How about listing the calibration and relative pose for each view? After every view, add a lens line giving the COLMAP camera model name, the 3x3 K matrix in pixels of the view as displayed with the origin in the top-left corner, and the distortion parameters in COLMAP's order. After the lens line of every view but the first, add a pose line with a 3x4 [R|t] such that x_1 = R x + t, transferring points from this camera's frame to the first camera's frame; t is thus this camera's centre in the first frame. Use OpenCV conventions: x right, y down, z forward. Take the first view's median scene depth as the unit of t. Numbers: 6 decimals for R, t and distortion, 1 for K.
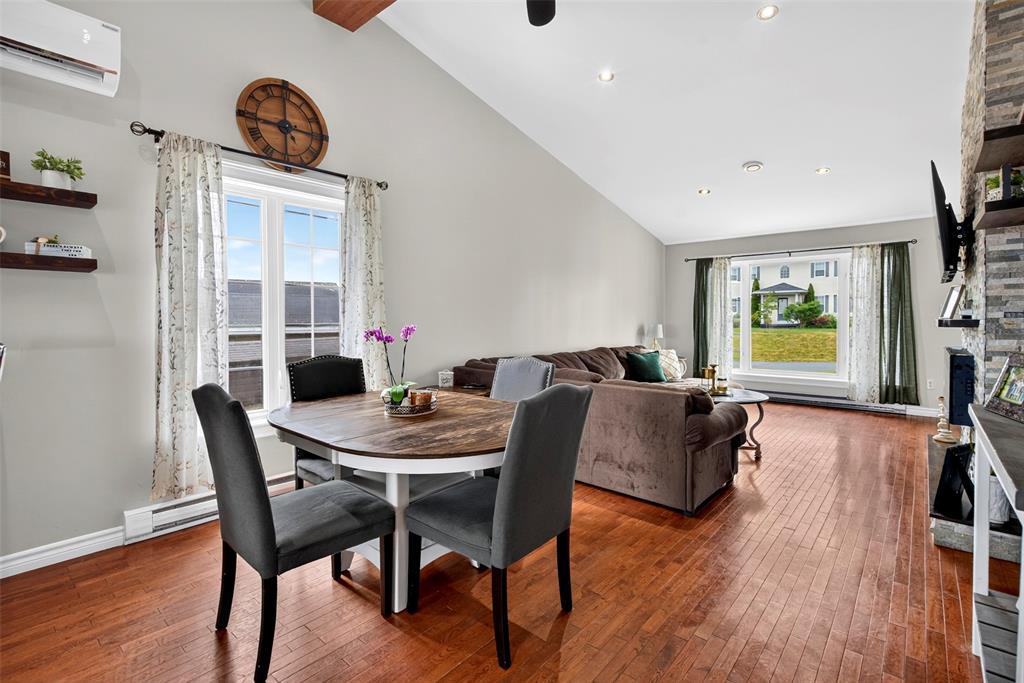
lens RADIAL K [[476.0, 0, 515.8], [0, 476.0, 322.3], [0, 0, 1]] dist [0.004212, -0.000562]
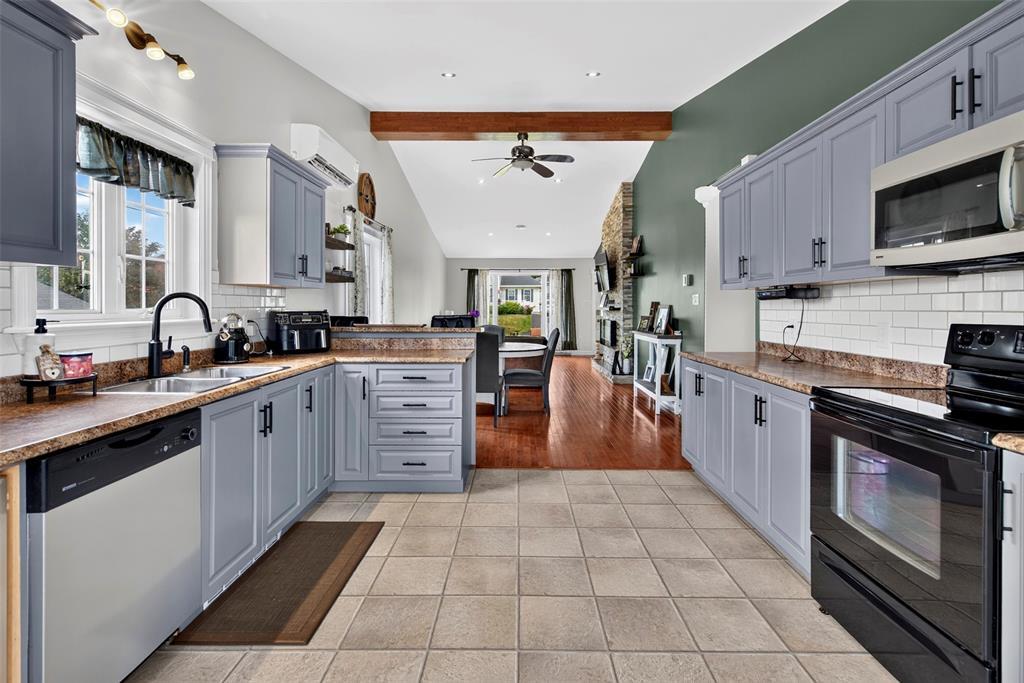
lens RADIAL K [[480.2, 0, 517.5], [0, 480.2, 305.7], [0, 0, 1]] dist [0.003408, -0.000693]
pose [[0.761111, 0.002391, 0.648617, -0.648363], [0.004614, 0.999948, -0.009101, 0.002186], [-0.648605, 0.009920, 0.761061, -0.380108]]
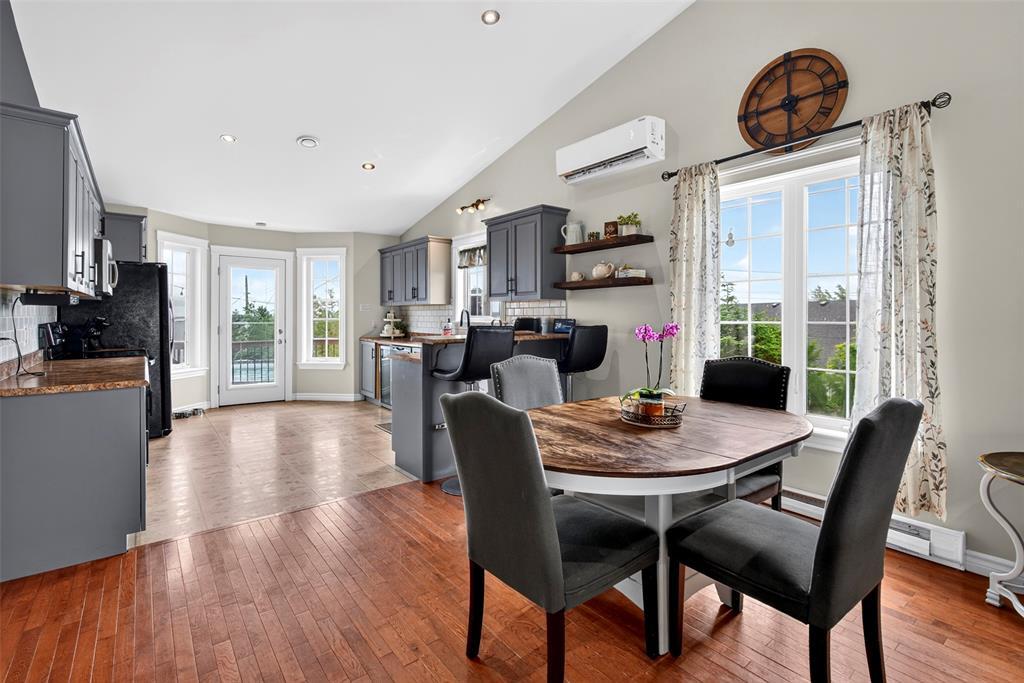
lens RADIAL K [[477.1, 0, 515.8], [0, 477.1, 317.8], [0, 0, 1]] dist [0.001349, -0.000761]
pose [[-0.195464, 0.003792, -0.980704, 0.269587], [-0.010687, 0.999925, 0.005996, -0.002807], [0.980653, 0.011652, -0.195409, 0.362954]]
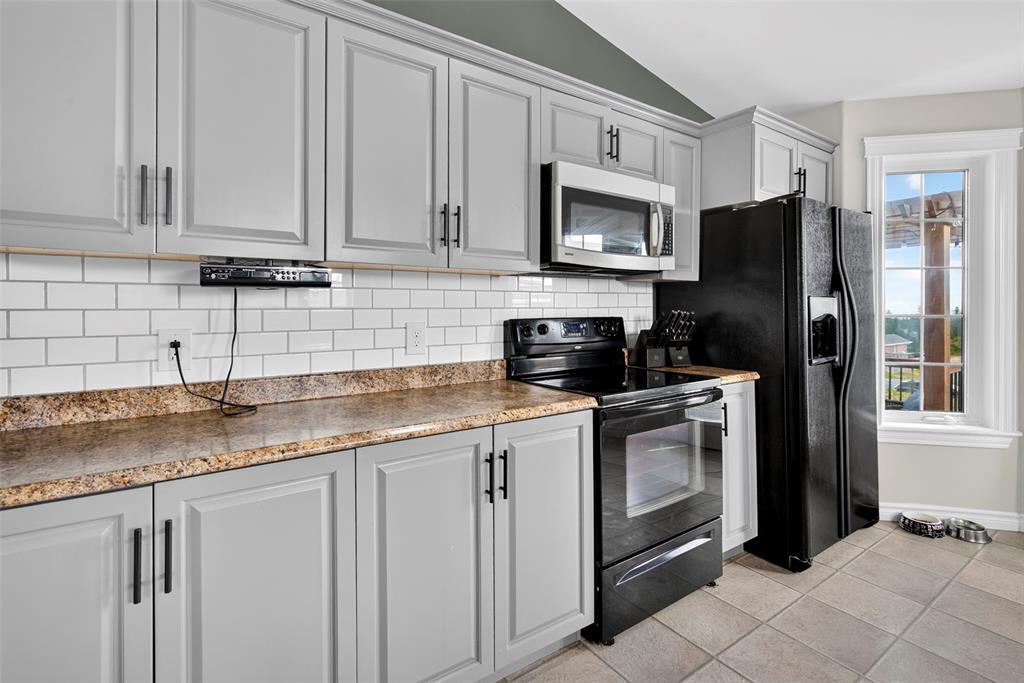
lens RADIAL K [[480.2, 0, 517.5], [0, 480.2, 305.7], [0, 0, 1]] dist [0.003408, -0.000693]
pose [[-0.967704, -0.000696, 0.252087, -0.291318], [0.000957, 0.999979, 0.006436, 0.000445], [-0.252087, 0.006469, -0.967683, 0.039948]]
